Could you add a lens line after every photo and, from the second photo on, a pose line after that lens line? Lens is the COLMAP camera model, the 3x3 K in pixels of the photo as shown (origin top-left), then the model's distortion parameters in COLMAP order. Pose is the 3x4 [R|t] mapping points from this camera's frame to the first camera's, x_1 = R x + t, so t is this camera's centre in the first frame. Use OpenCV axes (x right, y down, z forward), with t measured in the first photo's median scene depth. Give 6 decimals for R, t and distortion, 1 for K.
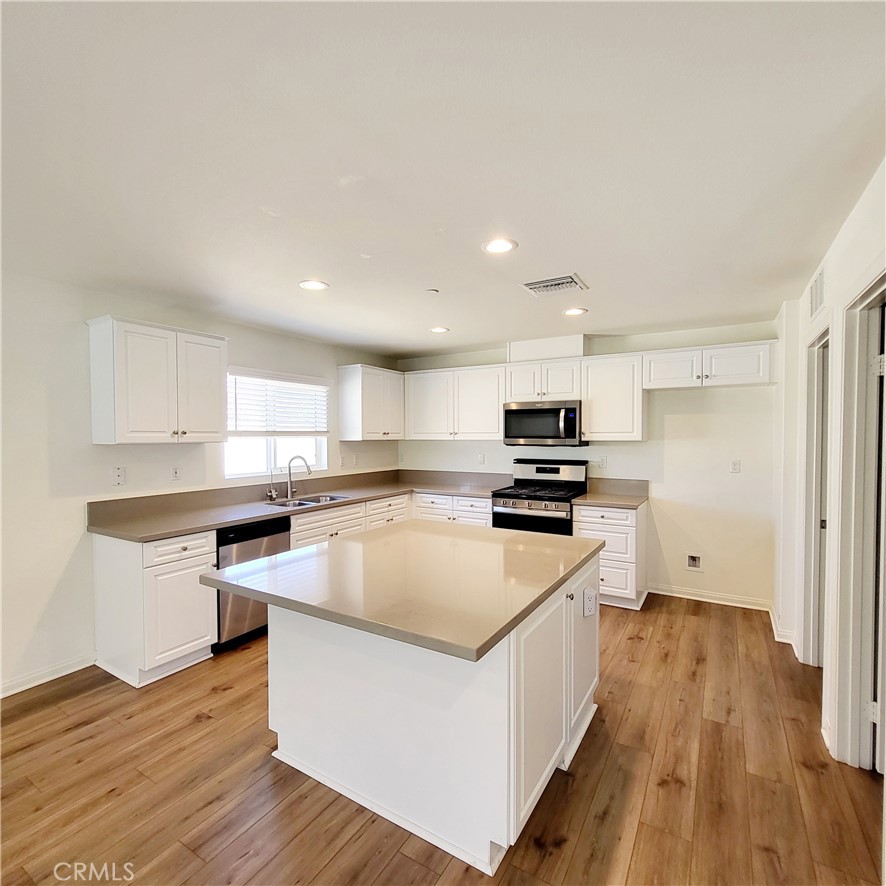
lens RADIAL K [[467.9, 0, 435.8], [0, 467.9, 446.6], [0, 0, 1]] dist [0.003076, 0.000250]
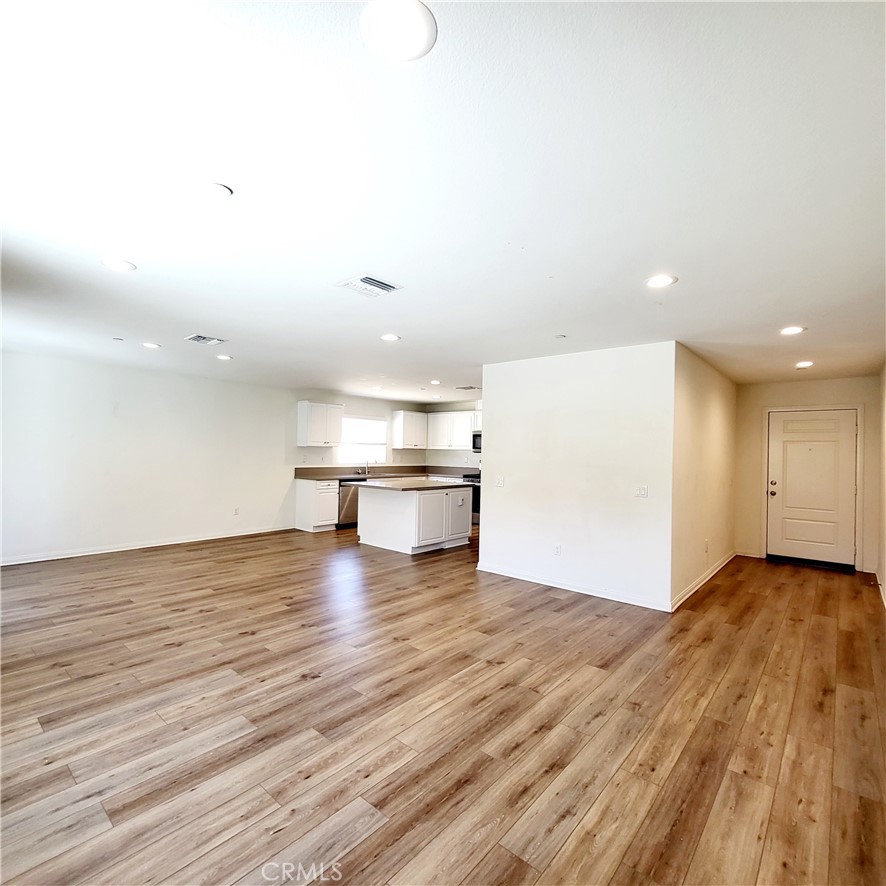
lens RADIAL K [[467.9, 0, 435.8], [0, 467.9, 446.6], [0, 0, 1]] dist [0.003076, 0.000250]
pose [[0.984289, 0.019153, -0.175525, 0.352121], [-0.025492, 0.999099, -0.033931, 0.045302], [0.174717, 0.037872, 0.983890, -1.000499]]
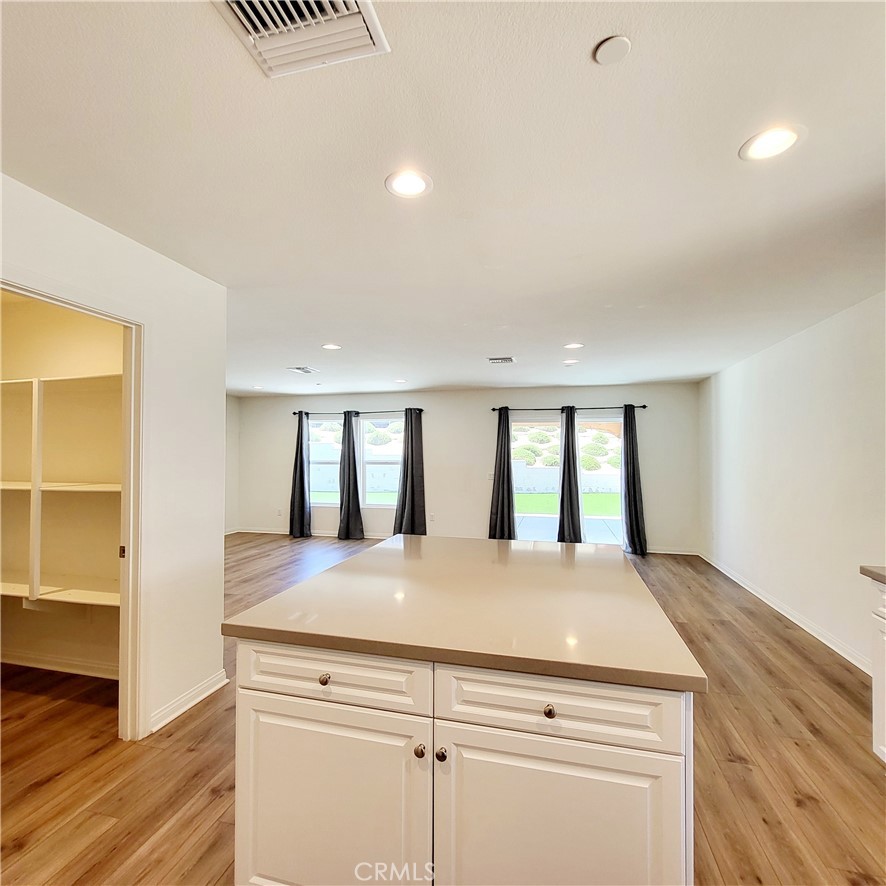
lens RADIAL K [[455.1, 0, 443.0], [0, 455.1, 443.0], [0, 0, 1]] dist [0.001373, 0.000272]
pose [[-0.954229, -0.008300, -0.298961, 0.154943], [-0.009357, 0.999954, 0.002104, -0.006605], [0.298929, 0.004805, -0.954263, 0.884637]]
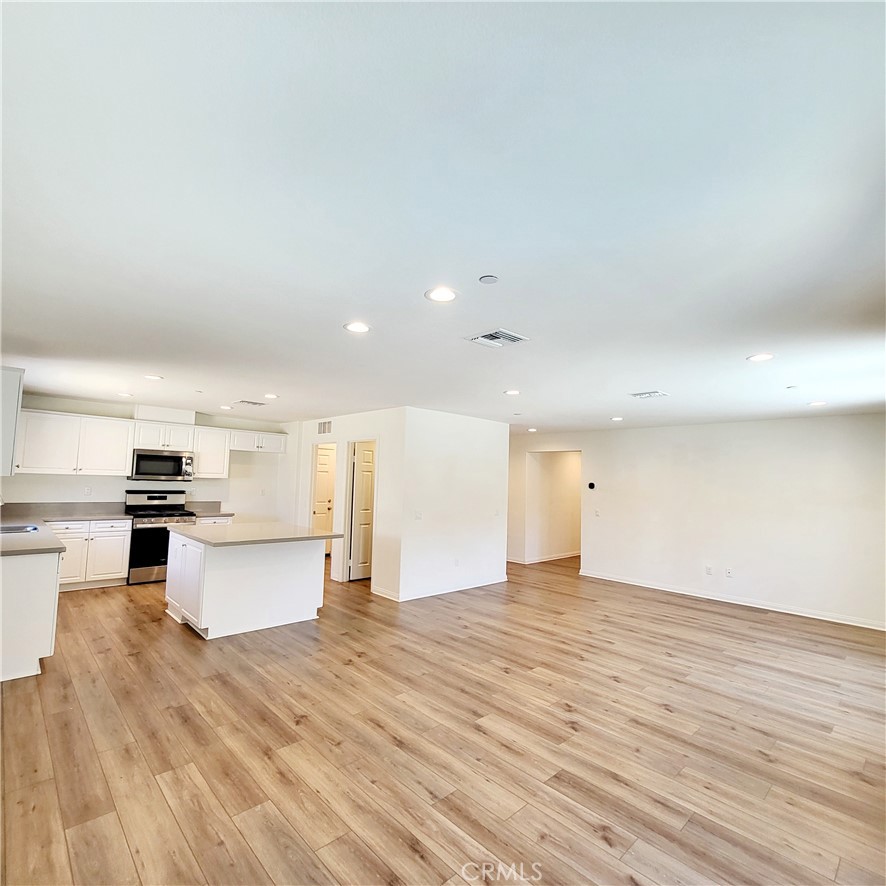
lens RADIAL K [[467.9, 0, 435.8], [0, 467.9, 446.6], [0, 0, 1]] dist [0.003076, 0.000250]
pose [[0.262513, 0.081525, 0.961478, -0.960638], [-0.007697, 0.996570, -0.082398, 0.006321], [-0.964898, 0.014230, 0.262240, -0.205960]]
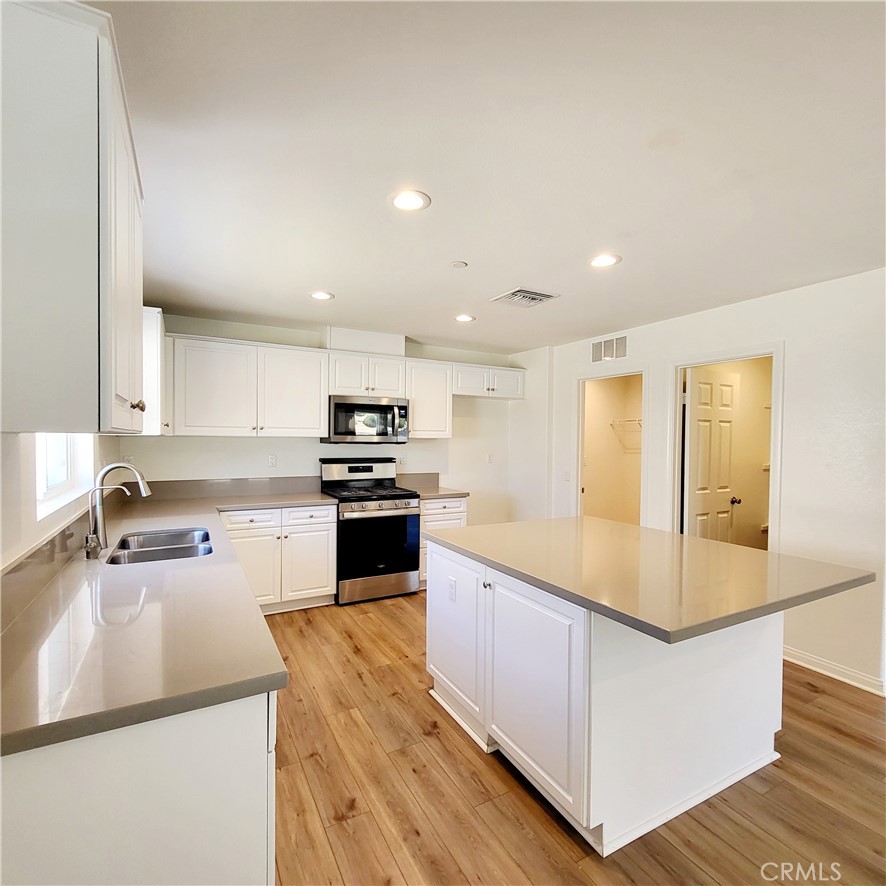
lens RADIAL K [[467.9, 0, 435.8], [0, 467.9, 446.6], [0, 0, 1]] dist [0.003076, 0.000250]
pose [[0.502031, -0.007076, 0.864821, -0.528161], [0.009302, 0.999953, 0.002782, 0.003398], [-0.864800, 0.006647, 0.502073, 0.402888]]
